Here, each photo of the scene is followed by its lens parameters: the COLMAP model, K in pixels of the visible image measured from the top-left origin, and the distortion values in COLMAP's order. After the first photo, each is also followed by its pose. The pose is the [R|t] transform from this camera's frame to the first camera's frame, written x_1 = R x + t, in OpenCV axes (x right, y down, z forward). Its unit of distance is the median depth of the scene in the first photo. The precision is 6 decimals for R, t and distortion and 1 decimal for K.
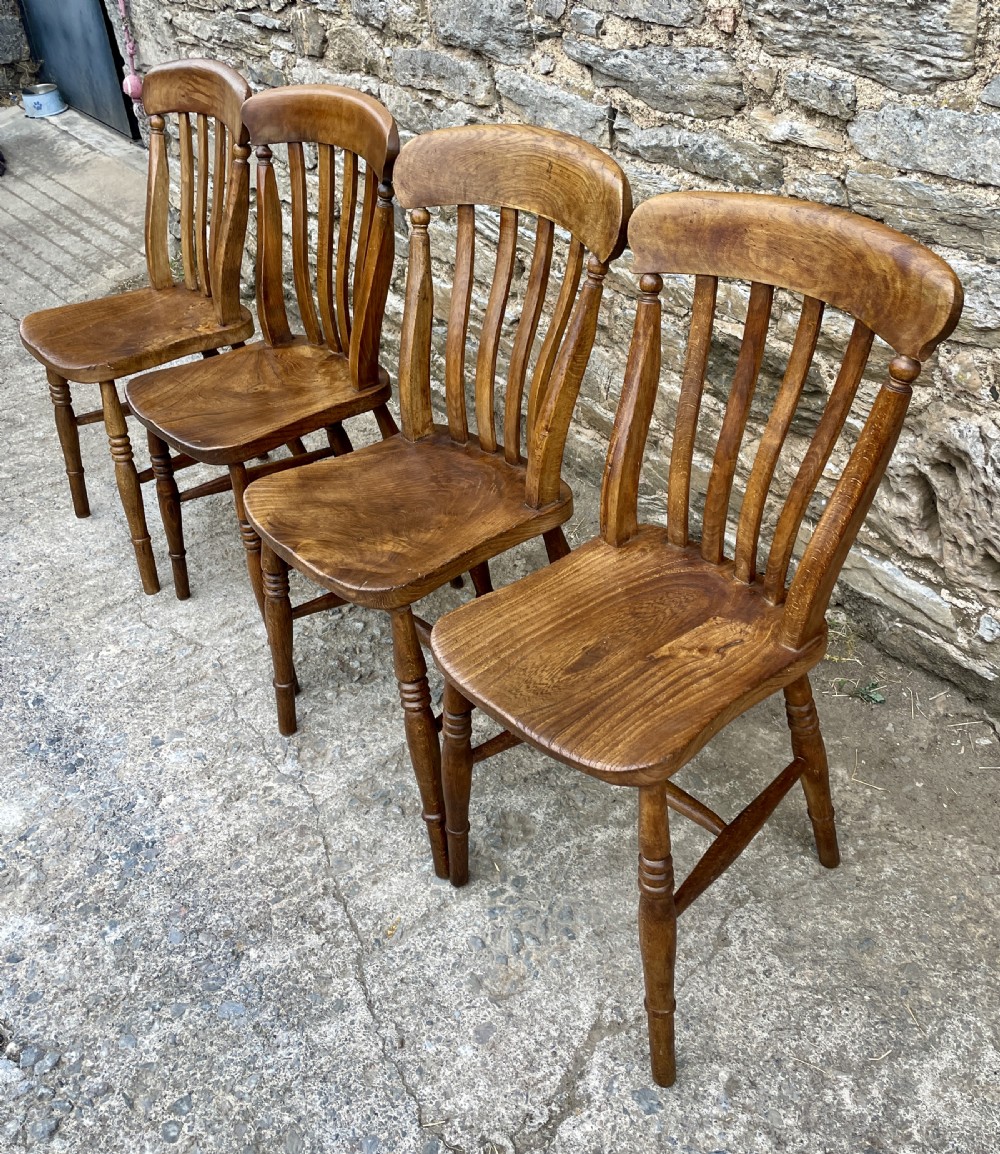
lens RADIAL K [[1158.3, 0, 565.4], [0, 1158.3, 511.8], [0, 0, 1]] dist [0.090126, -0.114509]
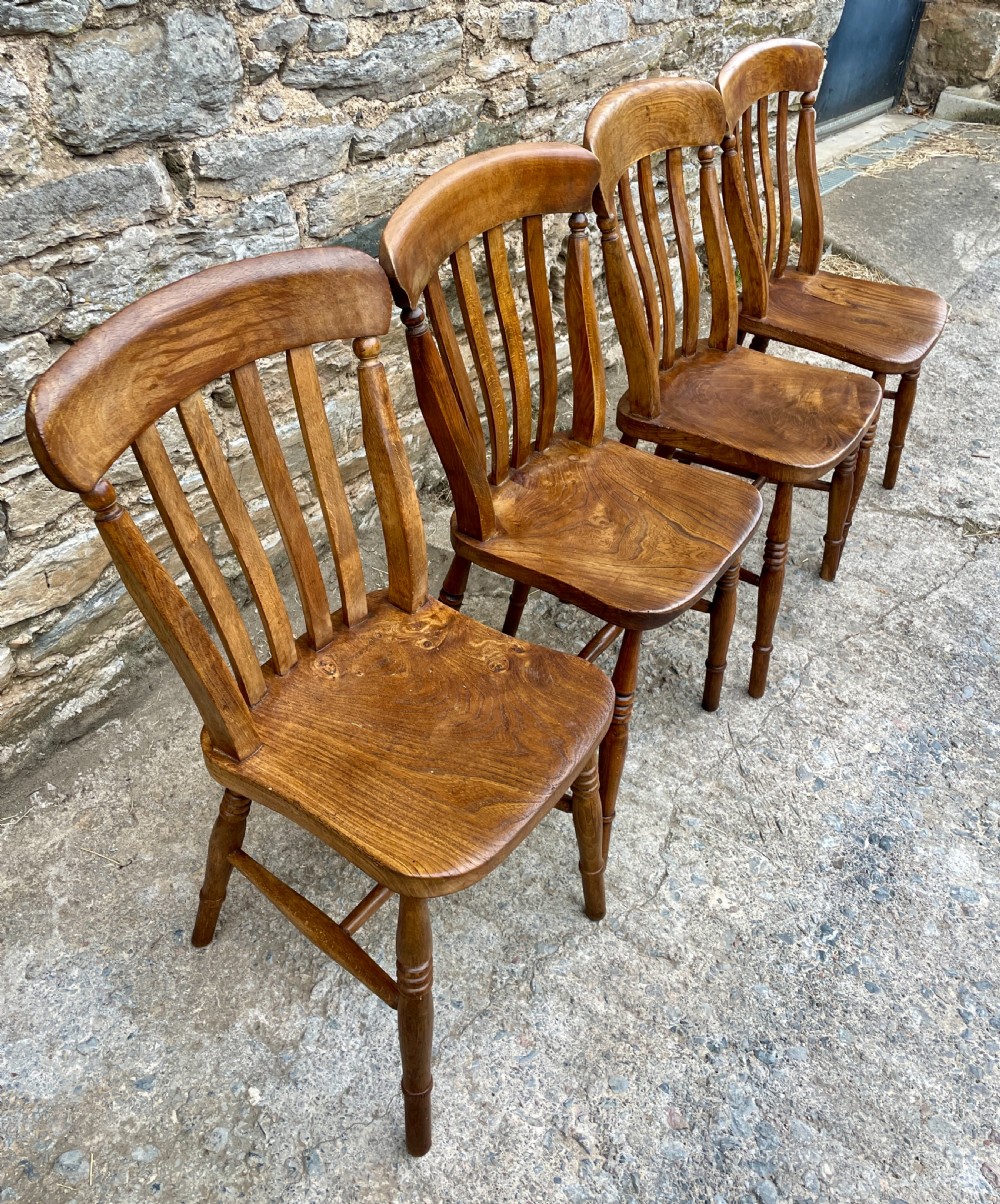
lens RADIAL K [[1111.4, 0, 501.5], [0, 1111.4, 584.0], [0, 0, 1]] dist [0.085161, -0.118112]
pose [[-0.285780, -0.543685, 0.789136, -1.088067], [0.470932, 0.637506, 0.609762, -0.722828], [-0.834598, 0.545887, 0.073852, 1.243965]]
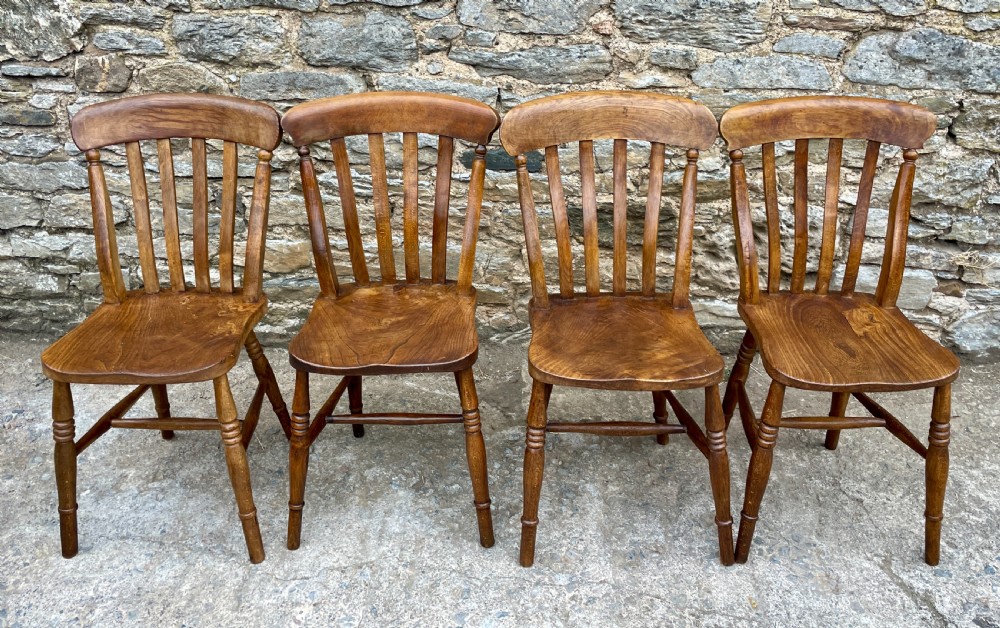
lens RADIAL K [[850.0, 0, 494.6], [0, 850.0, 209.9], [0, 0, 1]] dist [0.091266, -0.115844]
pose [[0.663066, -0.206047, 0.719644, -0.998459], [0.356326, 0.932345, -0.061364, -0.146377], [-0.658313, 0.297116, 0.691626, 0.305537]]
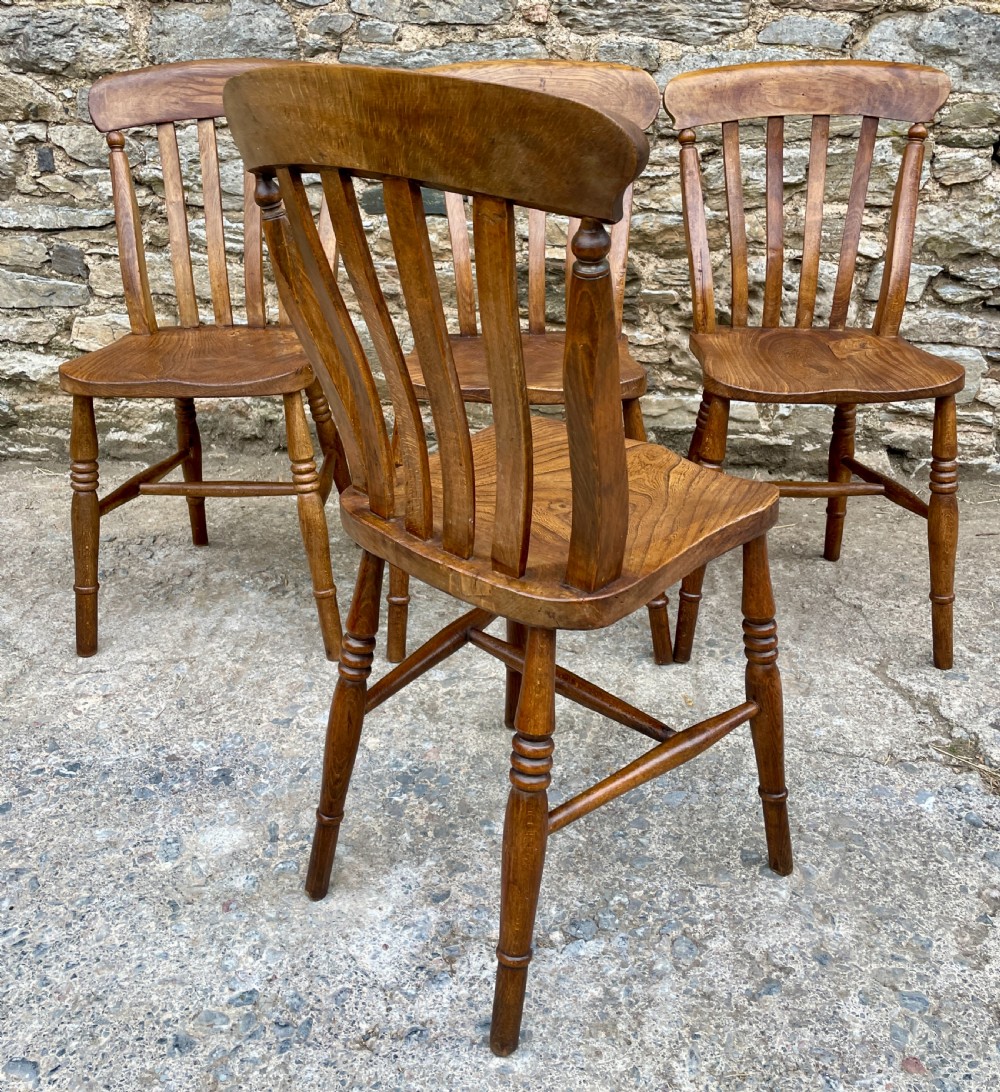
lens RADIAL K [[1048.6, 0, 493.9], [0, 1048.6, 443.1], [0, 0, 1]] dist [0.086319, -0.113793]
pose [[0.692520, -0.178185, 0.699047, -0.881531], [0.348156, 0.931249, -0.107532, 0.167440], [-0.631826, 0.317846, 0.706945, 0.328887]]
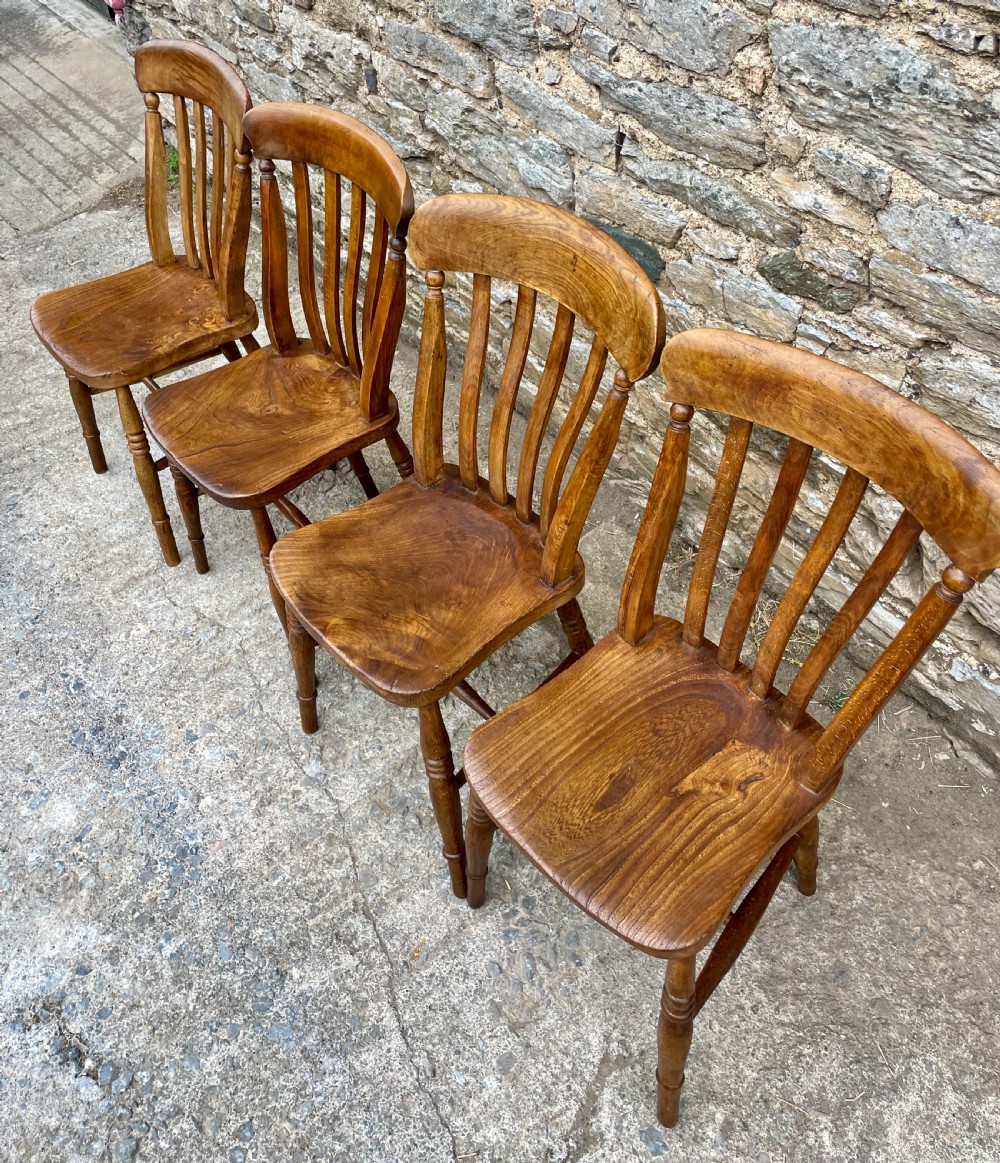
lens RADIAL K [[996.6, 0, 517.1], [0, 996.6, 495.8], [0, 0, 1]] dist [0.088686, -0.114792]
pose [[0.999803, 0.009960, 0.017149, -0.070826], [-0.013123, 0.980614, 0.195510, -0.252427], [-0.014870, -0.195696, 0.980552, 0.127881]]
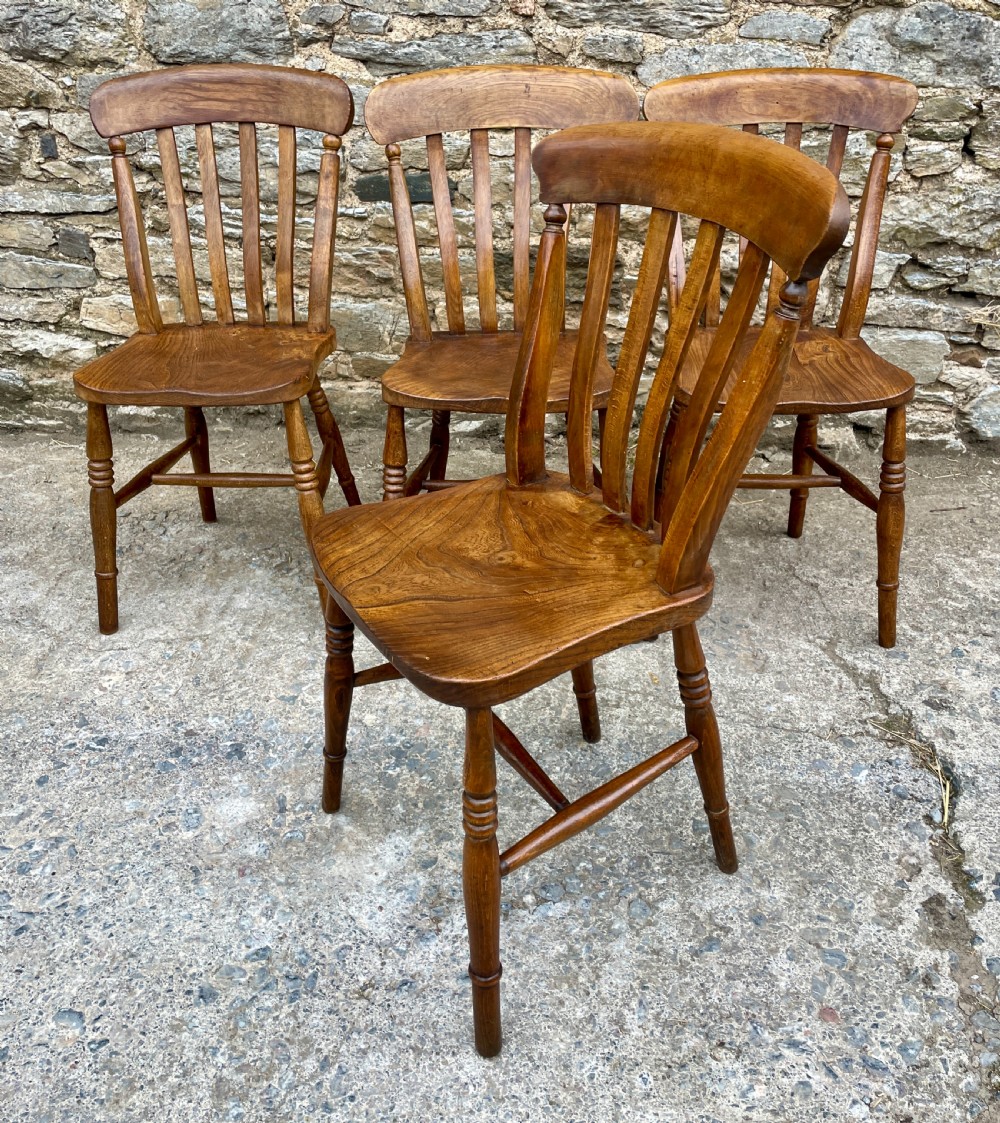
lens RADIAL K [[1023.5, 0, 495.7], [0, 1023.5, 468.7], [0, 0, 1]] dist [0.082596, -0.103964]
pose [[0.690949, -0.247569, 0.679190, -0.892211], [0.347772, 0.937501, -0.012068, 0.103496], [-0.633754, 0.244542, 0.733863, 0.259882]]
